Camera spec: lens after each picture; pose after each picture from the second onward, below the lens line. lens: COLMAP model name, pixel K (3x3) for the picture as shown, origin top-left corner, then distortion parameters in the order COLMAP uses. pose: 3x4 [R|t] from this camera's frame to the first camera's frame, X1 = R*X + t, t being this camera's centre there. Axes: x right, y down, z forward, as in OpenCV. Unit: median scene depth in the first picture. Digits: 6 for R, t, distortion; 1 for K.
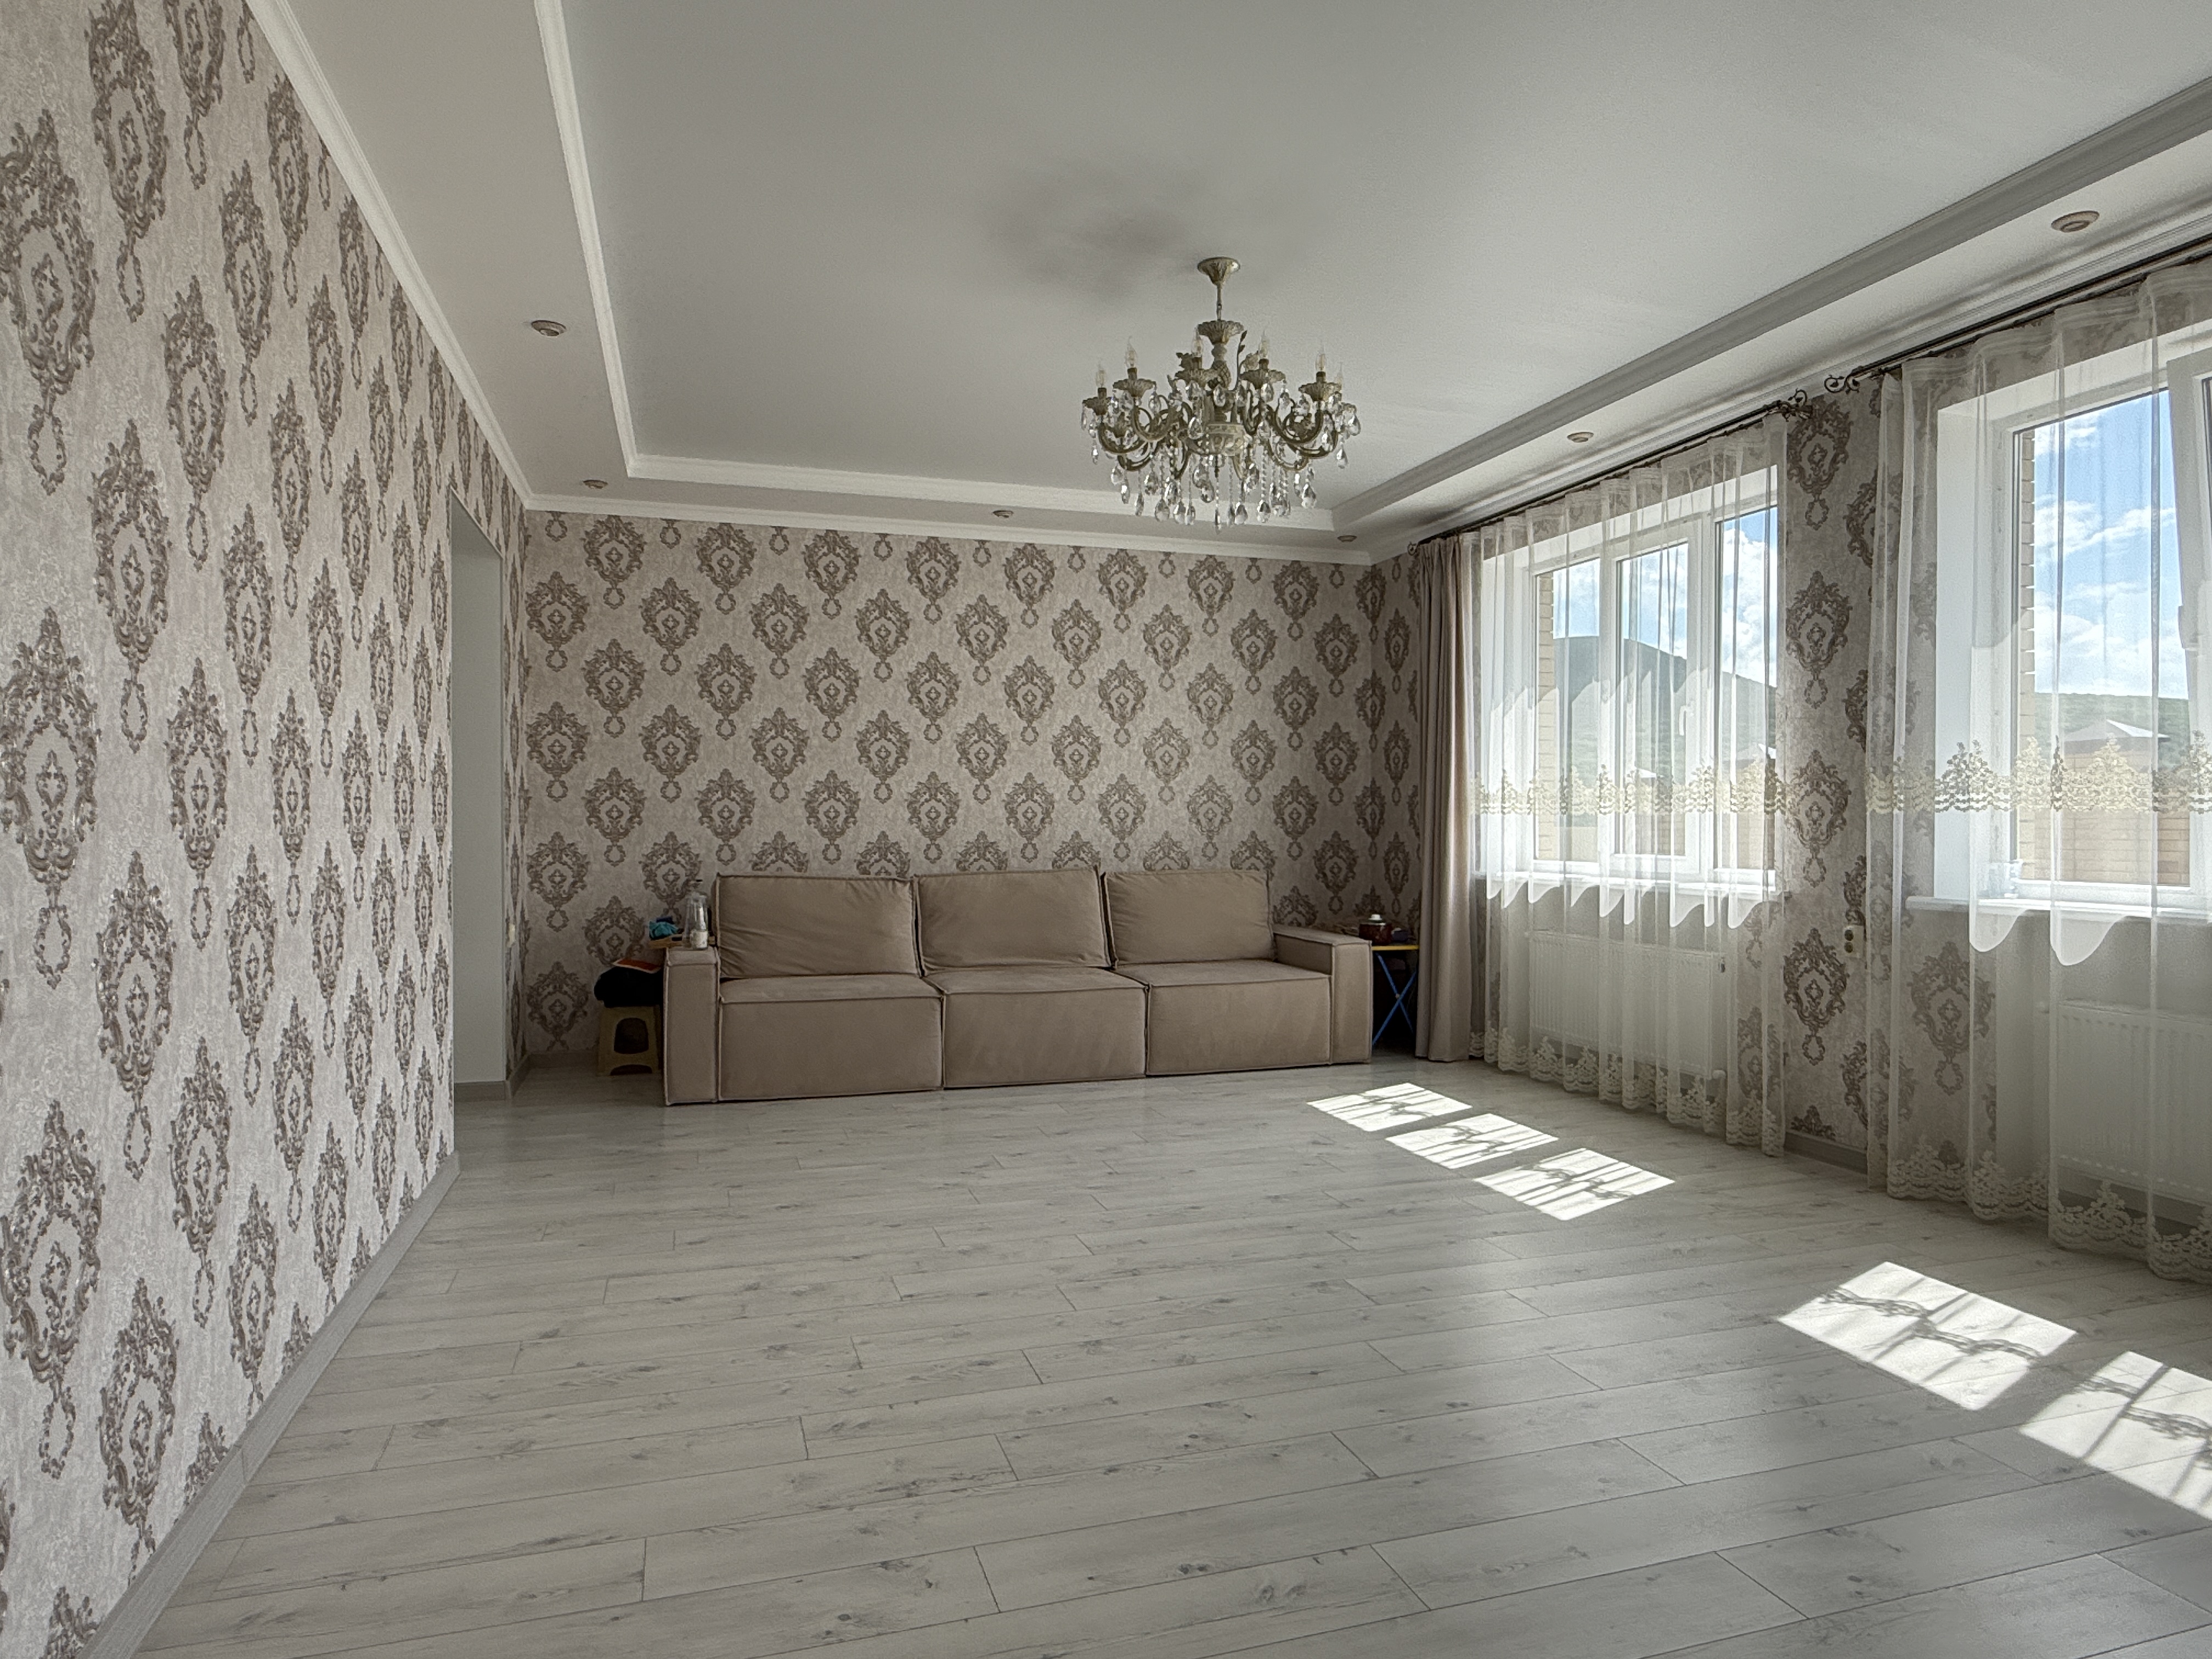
lens RADIAL K [[1283.7, 0, 1111.0], [0, 1283.7, 833.9], [0, 0, 1]] dist [-0.001288, 0.001313]
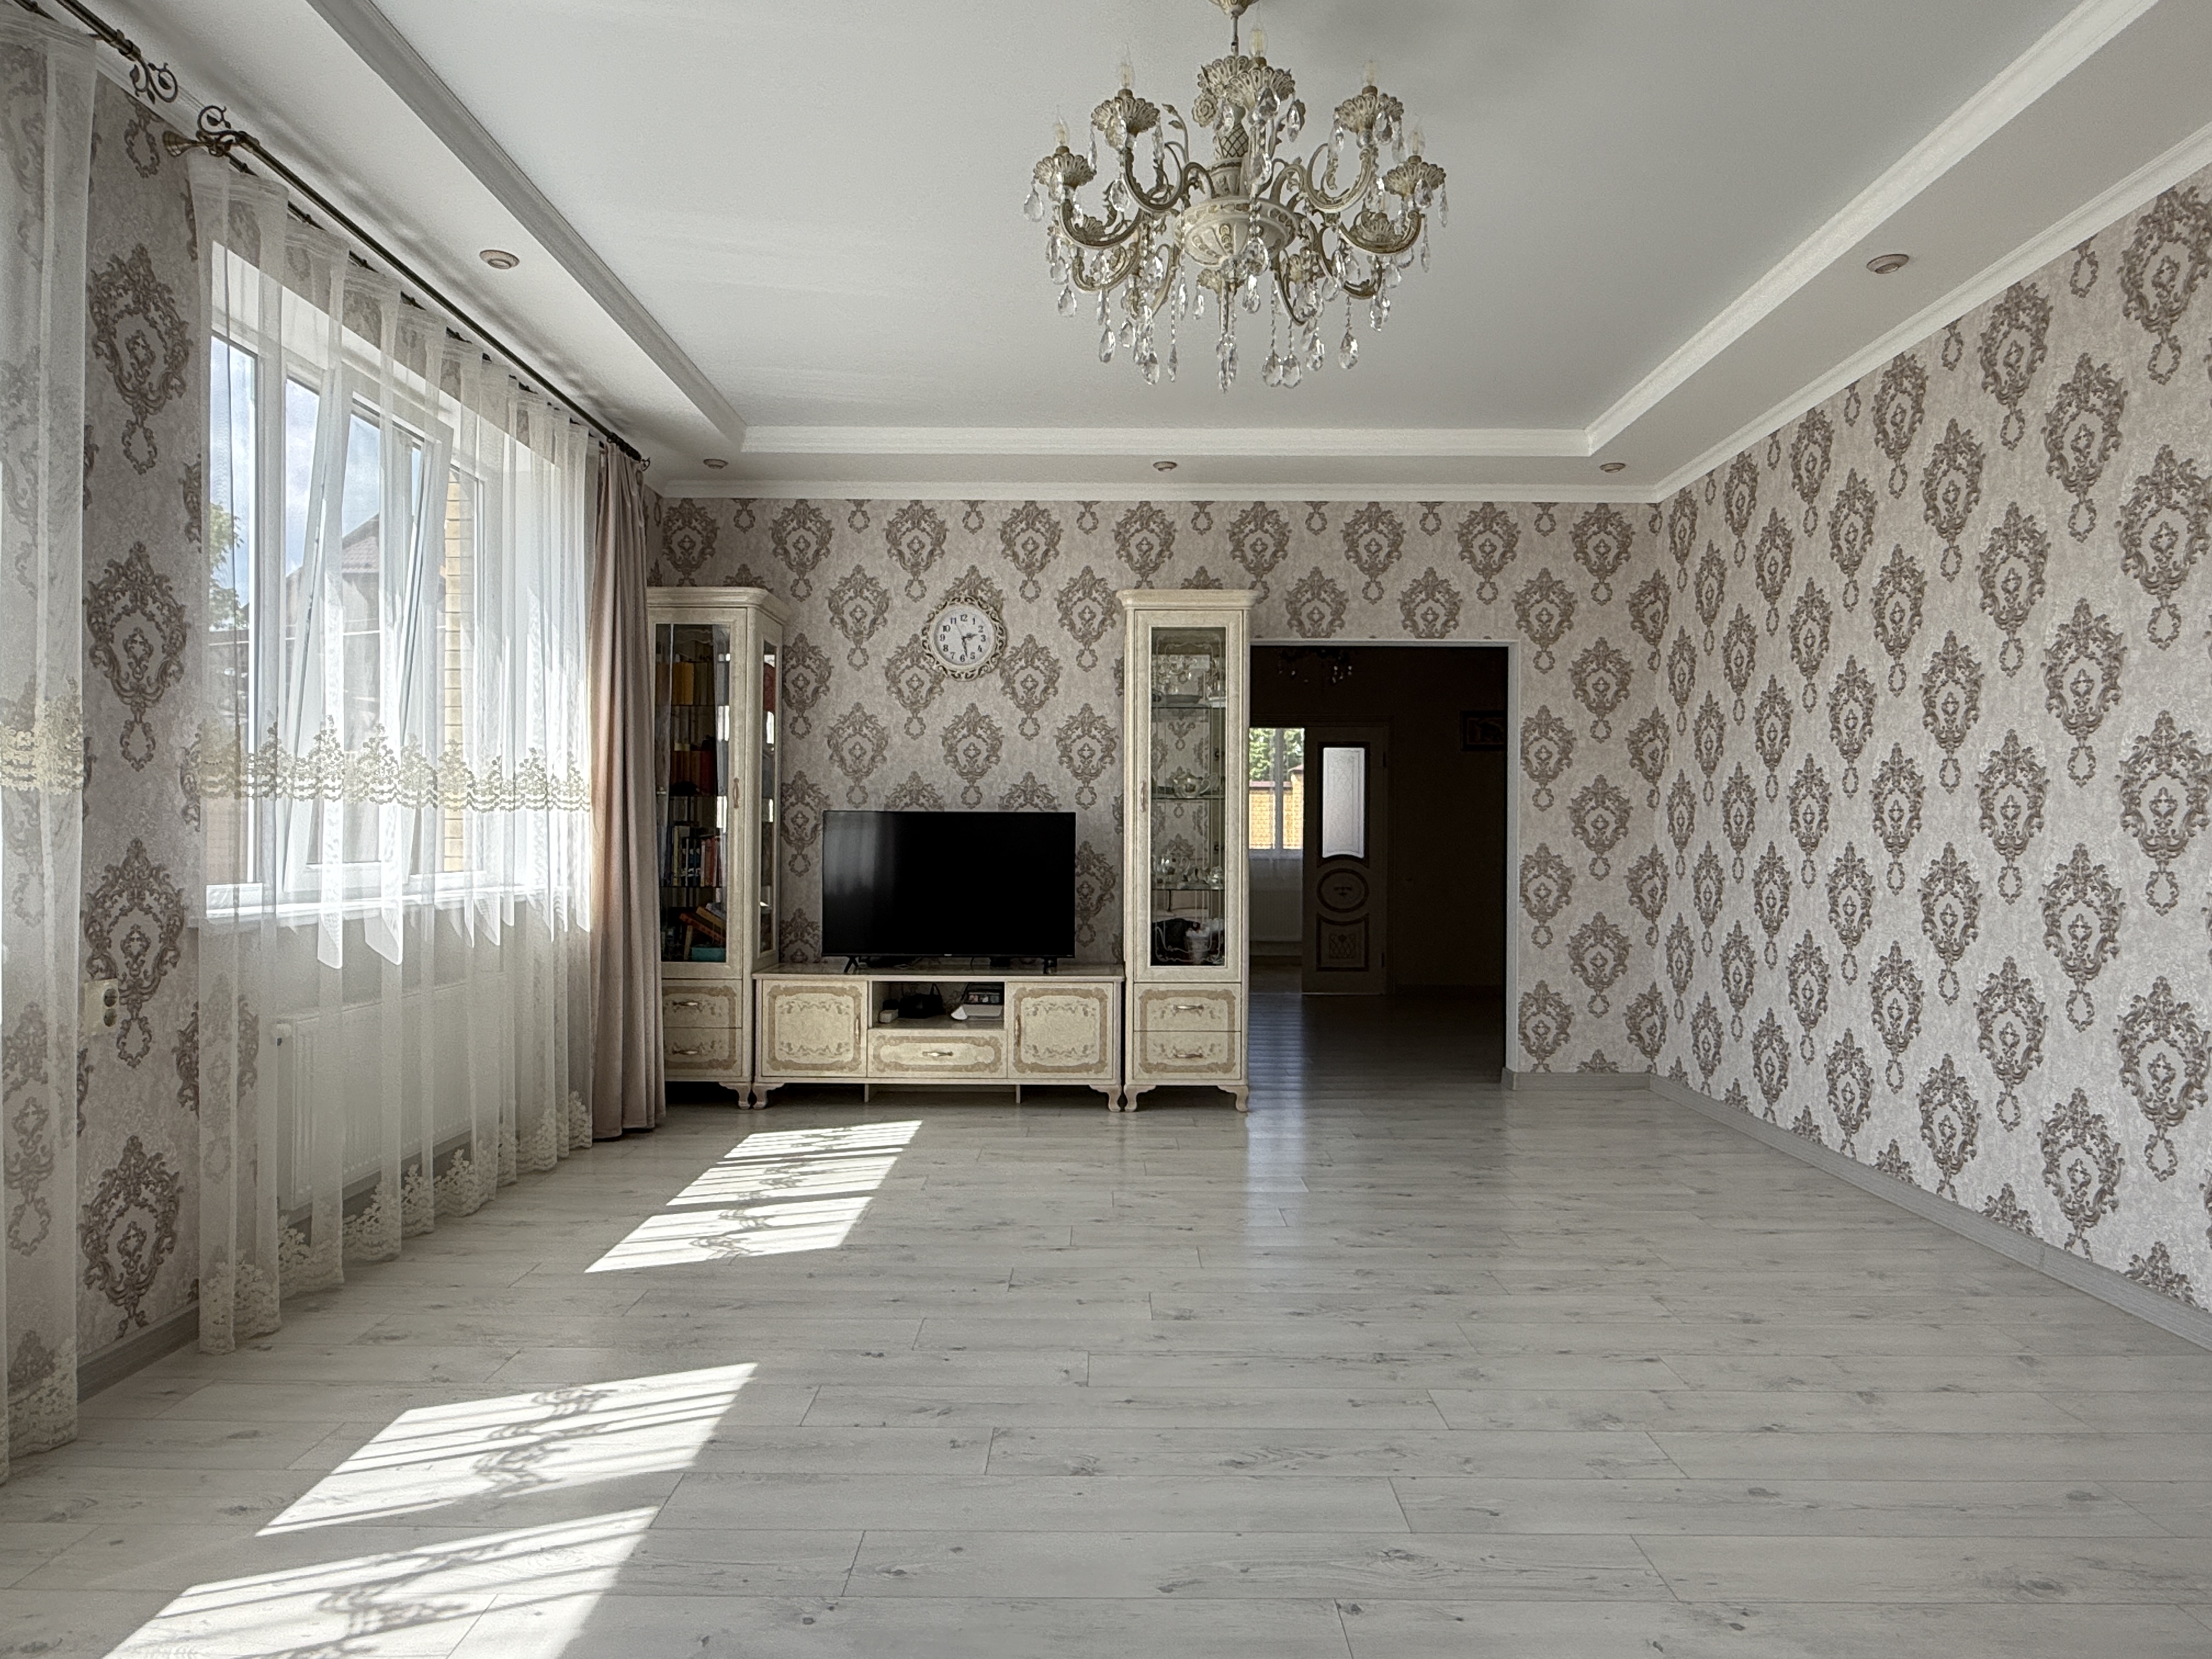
lens RADIAL K [[1283.7, 0, 1111.0], [0, 1283.7, 833.9], [0, 0, 1]] dist [-0.001288, 0.001313]
pose [[-0.950477, -0.005719, 0.310744, -0.073586], [-0.003871, 0.999971, 0.006564, -0.004740], [-0.310772, 0.005036, -0.950471, 1.875085]]
